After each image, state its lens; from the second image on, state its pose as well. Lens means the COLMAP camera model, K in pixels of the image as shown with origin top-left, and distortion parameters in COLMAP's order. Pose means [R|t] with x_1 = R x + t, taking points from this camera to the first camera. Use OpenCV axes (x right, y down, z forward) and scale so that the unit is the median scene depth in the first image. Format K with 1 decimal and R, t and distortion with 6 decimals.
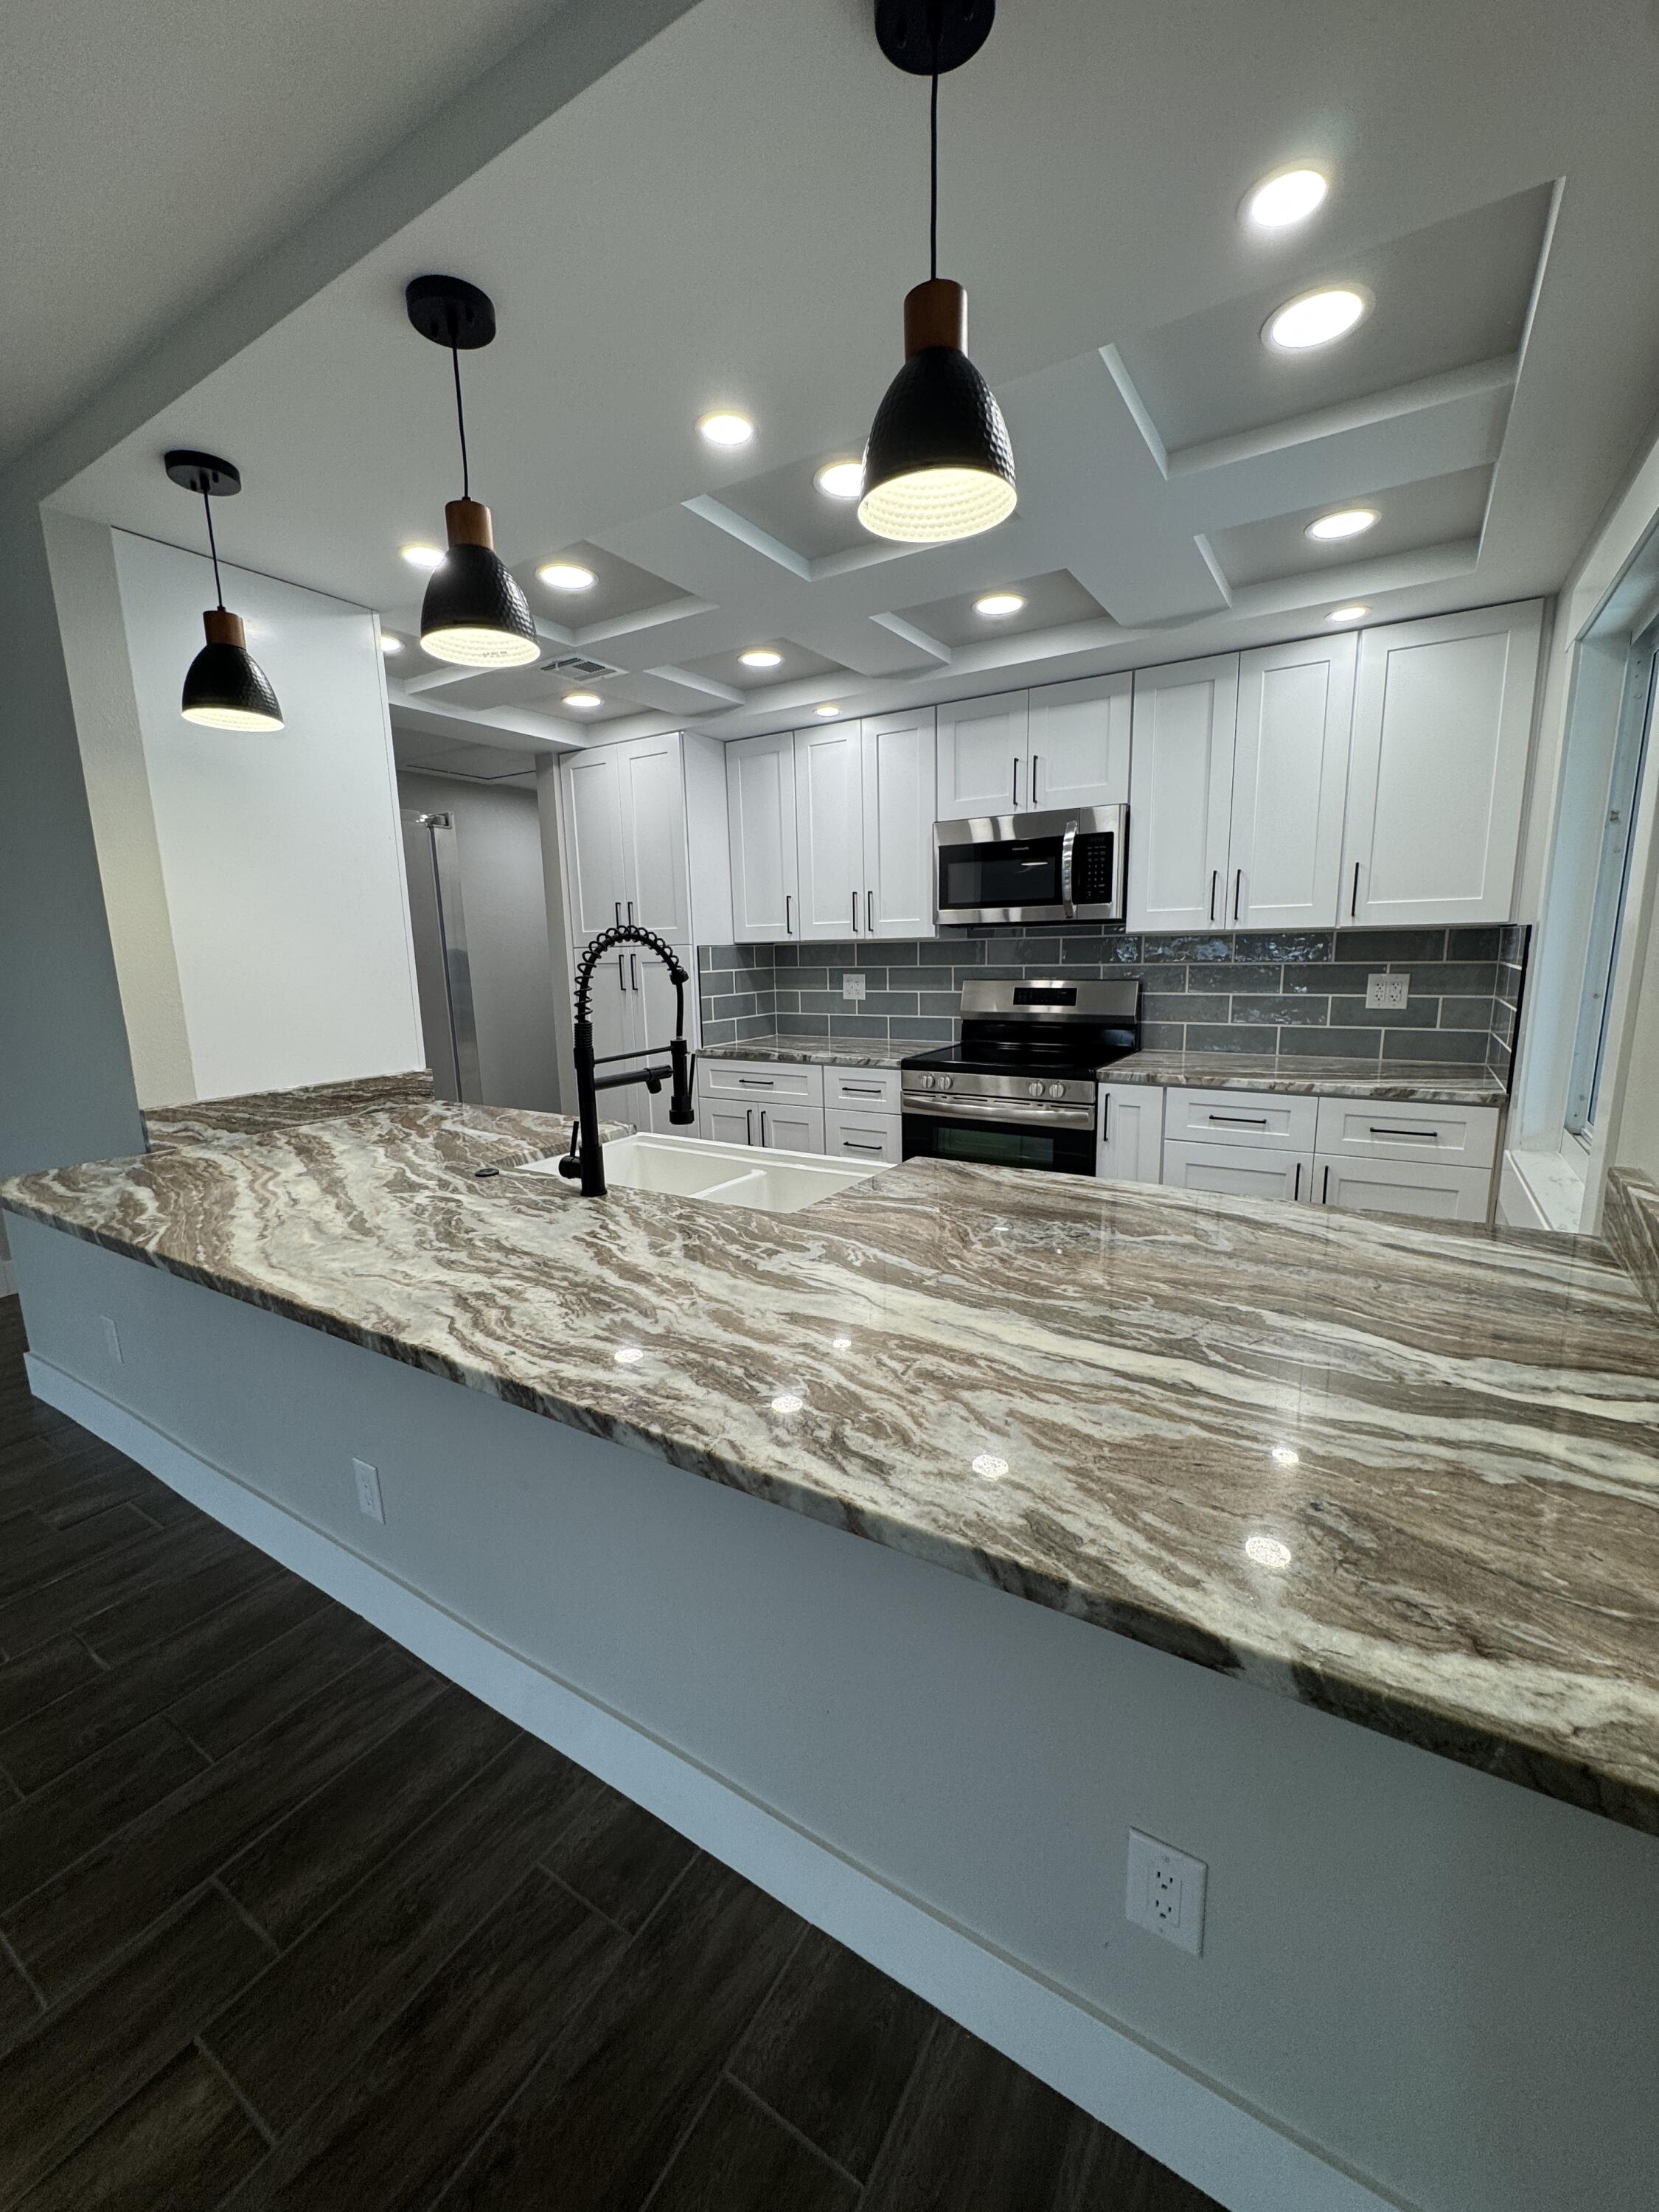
lens RADIAL K [[884.8, 0, 830.1], [0, 884.8, 1106.9], [0, 0, 1]] dist [-0.008191, 0.000667]
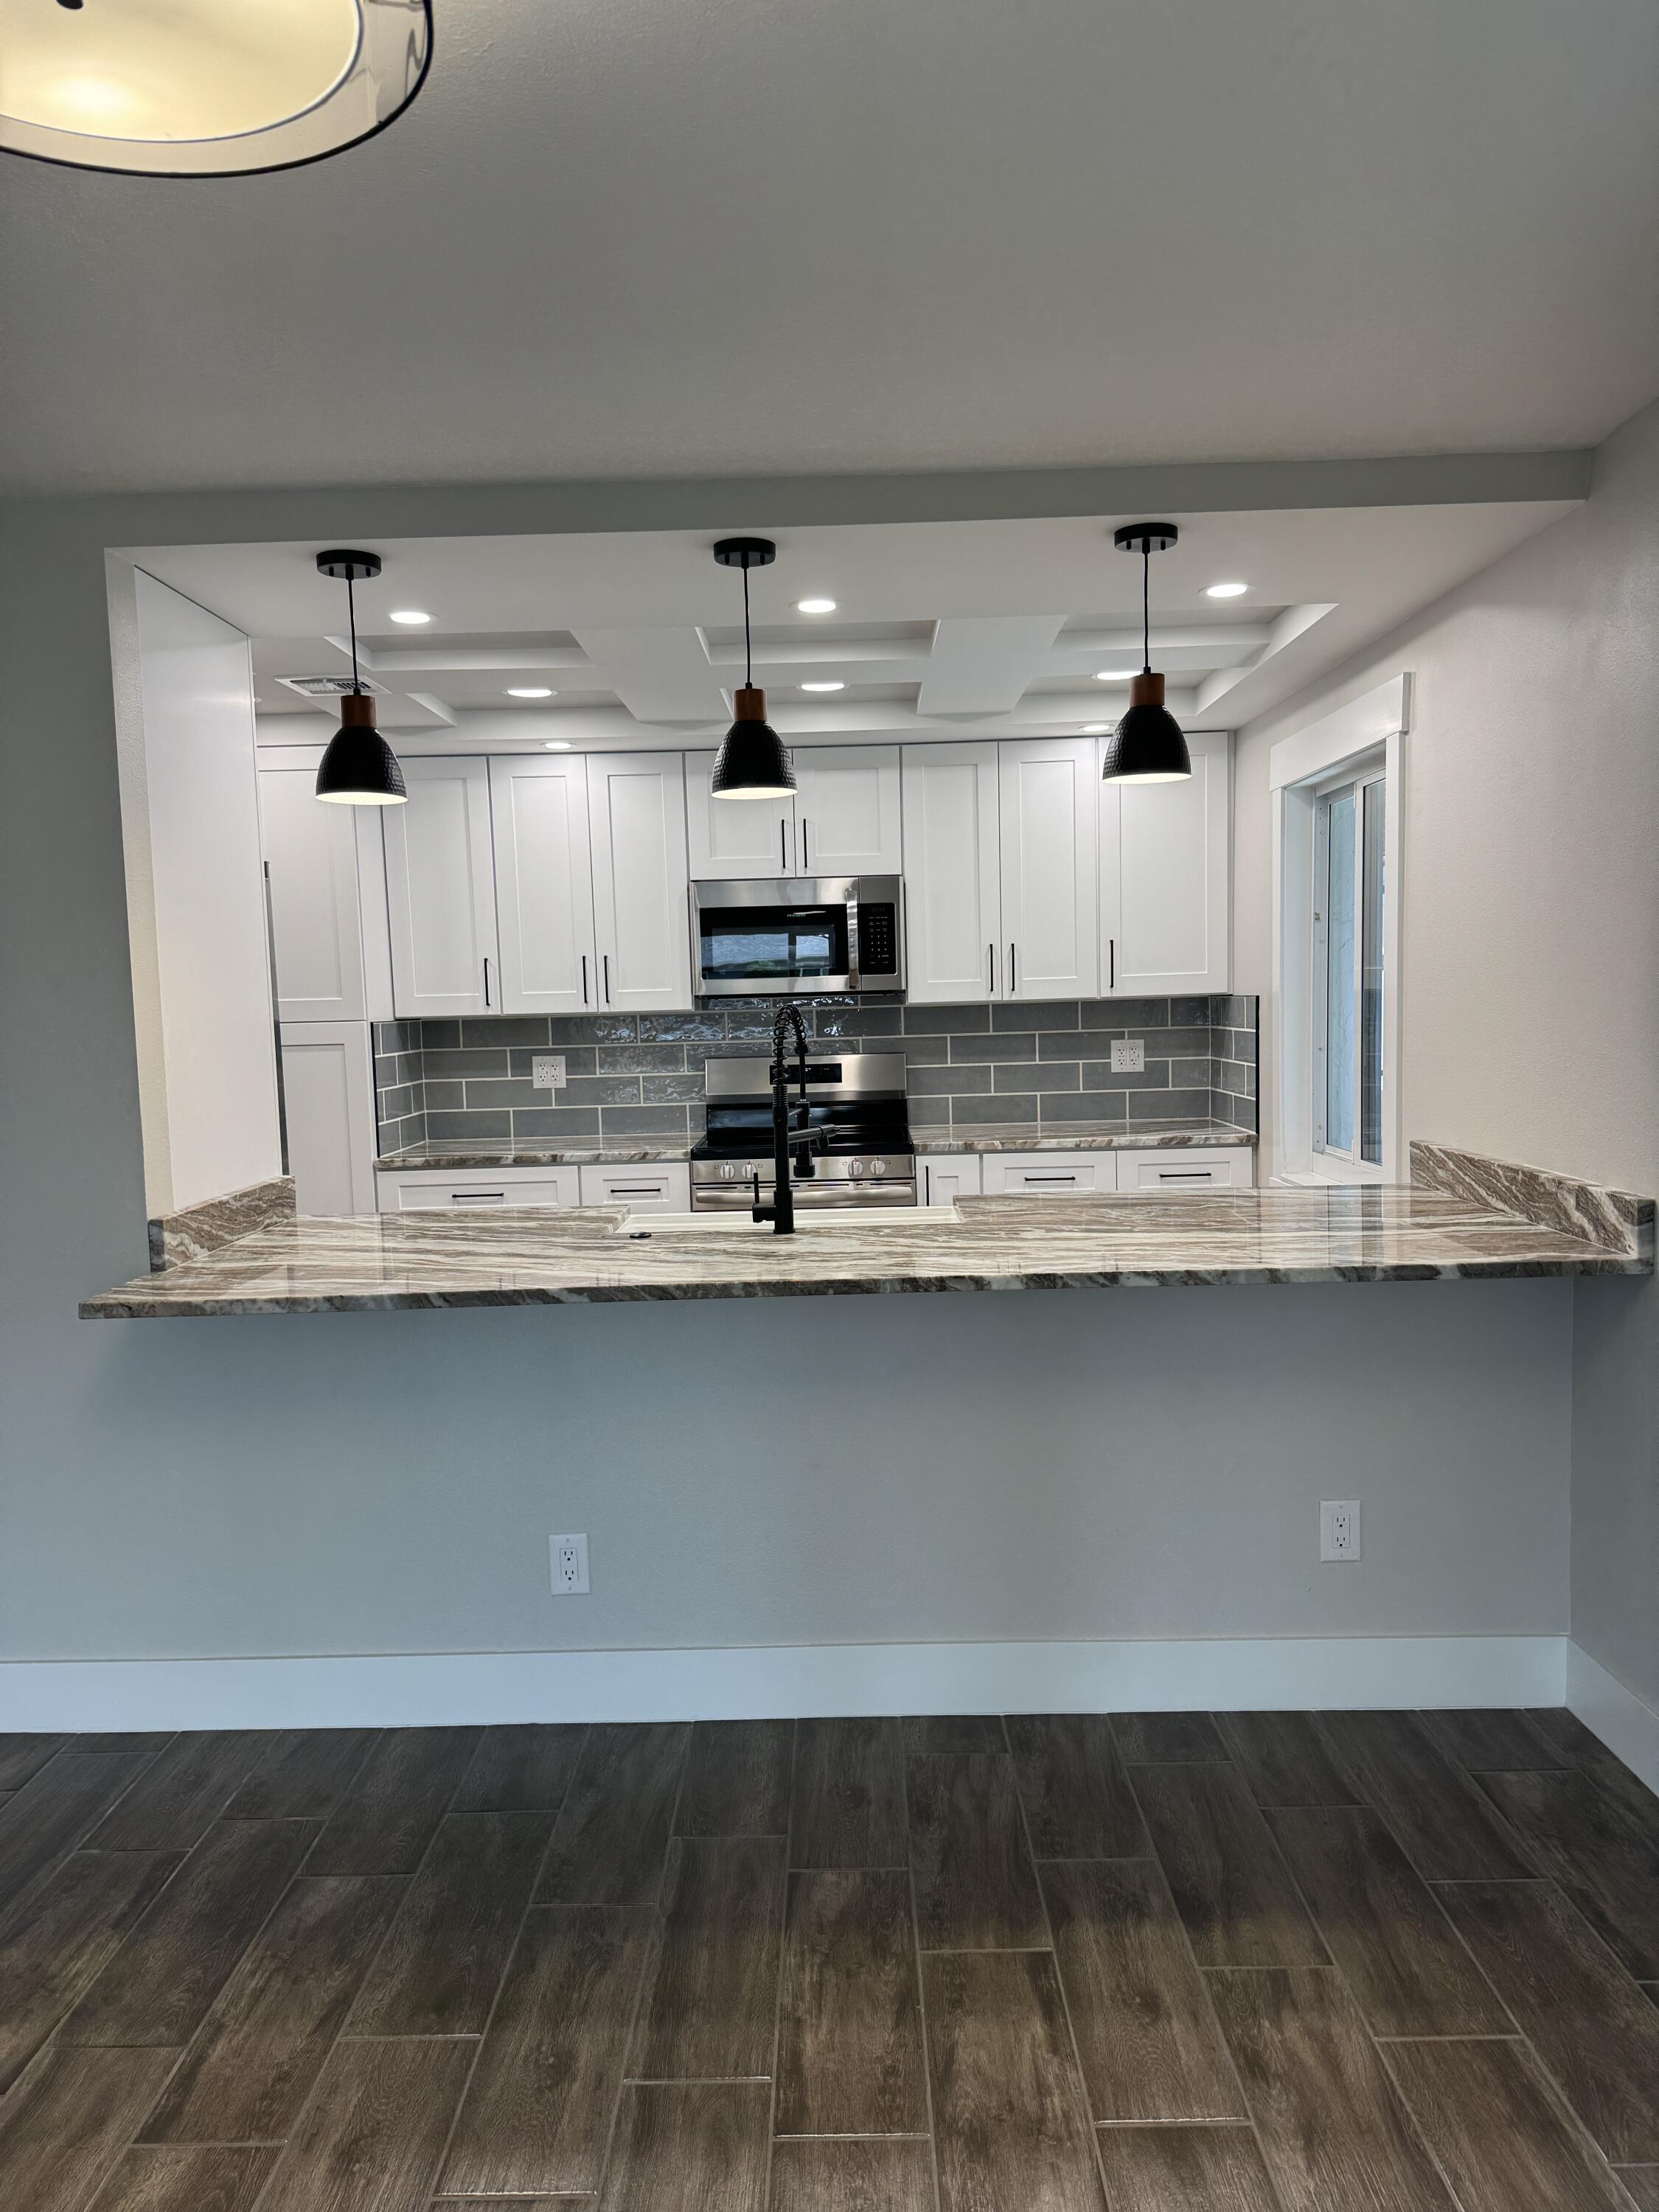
lens RADIAL K [[1563.0, 0, 818.4], [0, 1563.0, 1116.6], [0, 0, 1]] dist [0.032448, -0.037320]
pose [[0.851877, -0.043318, 0.521947, -1.250325], [0.103660, 0.990804, -0.086956, 0.124551], [-0.513381, 0.128181, 0.848534, -0.748212]]
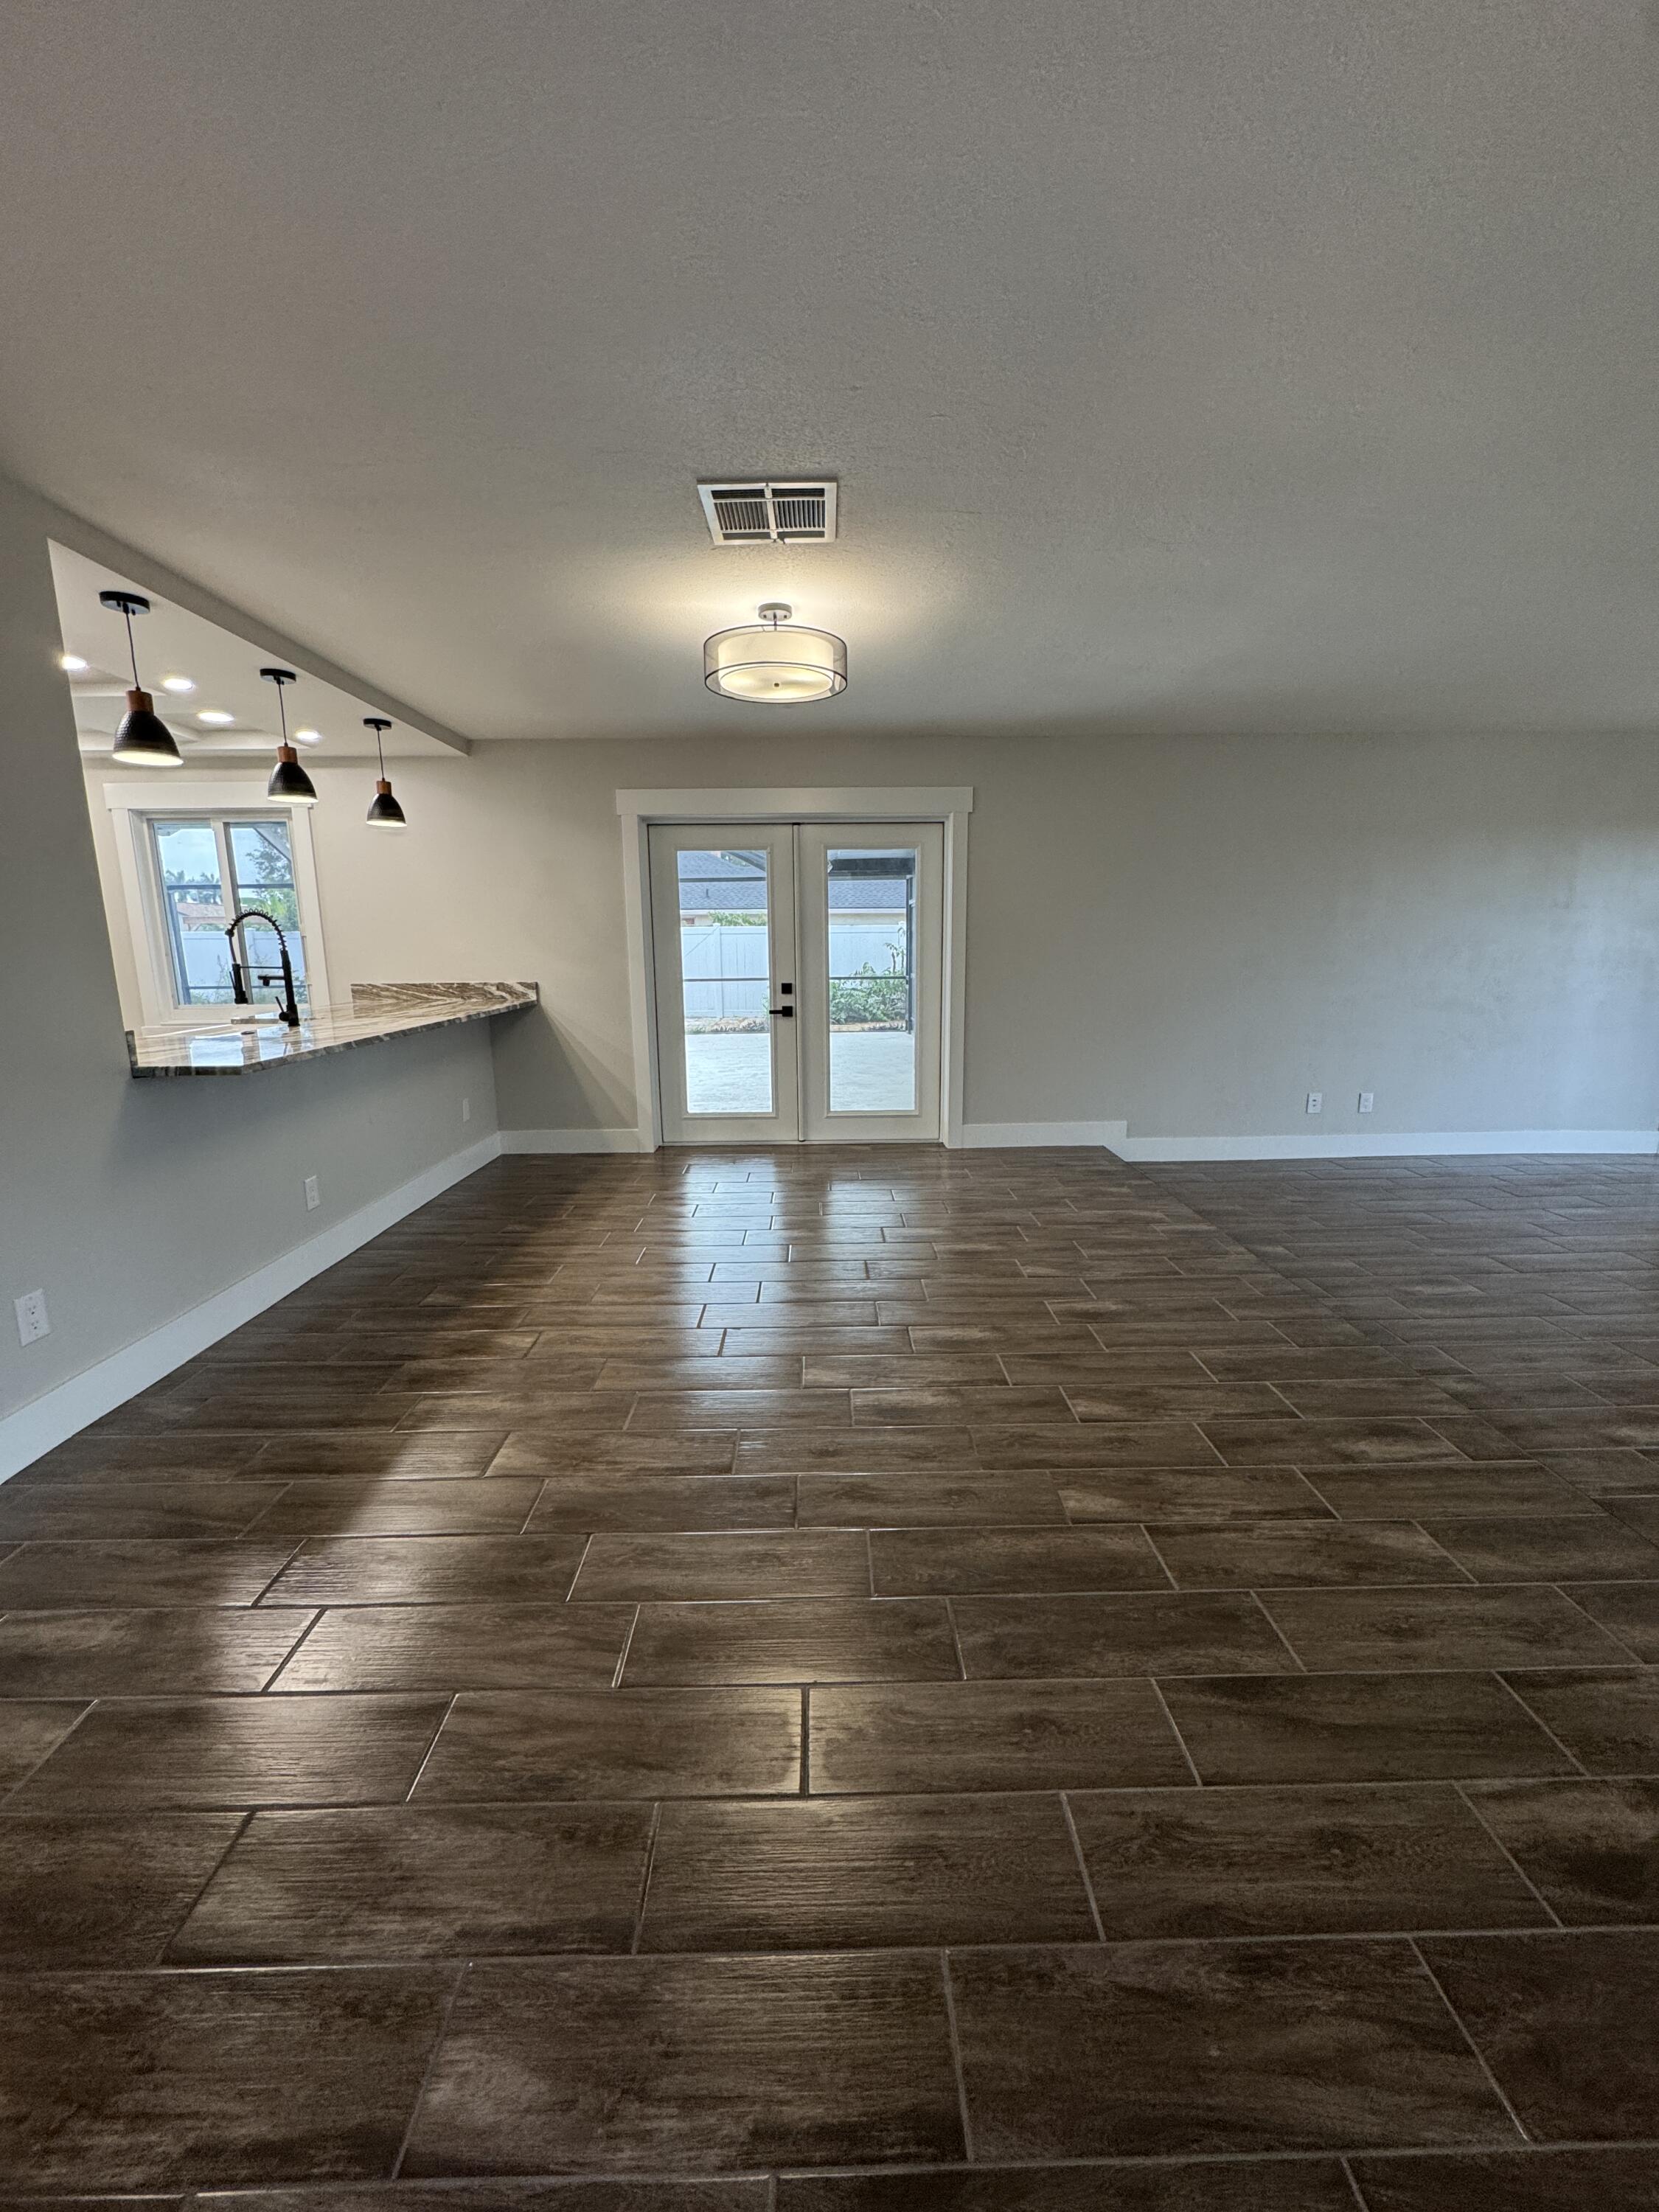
lens RADIAL K [[884.8, 0, 839.5], [0, 884.8, 1116.5], [0, 0, 1]] dist [-0.008191, 0.000667]
pose [[-0.551247, -0.143405, 0.821926, -2.979914], [0.161323, 0.948208, 0.273634, -0.083111], [-0.818597, 0.283435, -0.499562, 1.104810]]
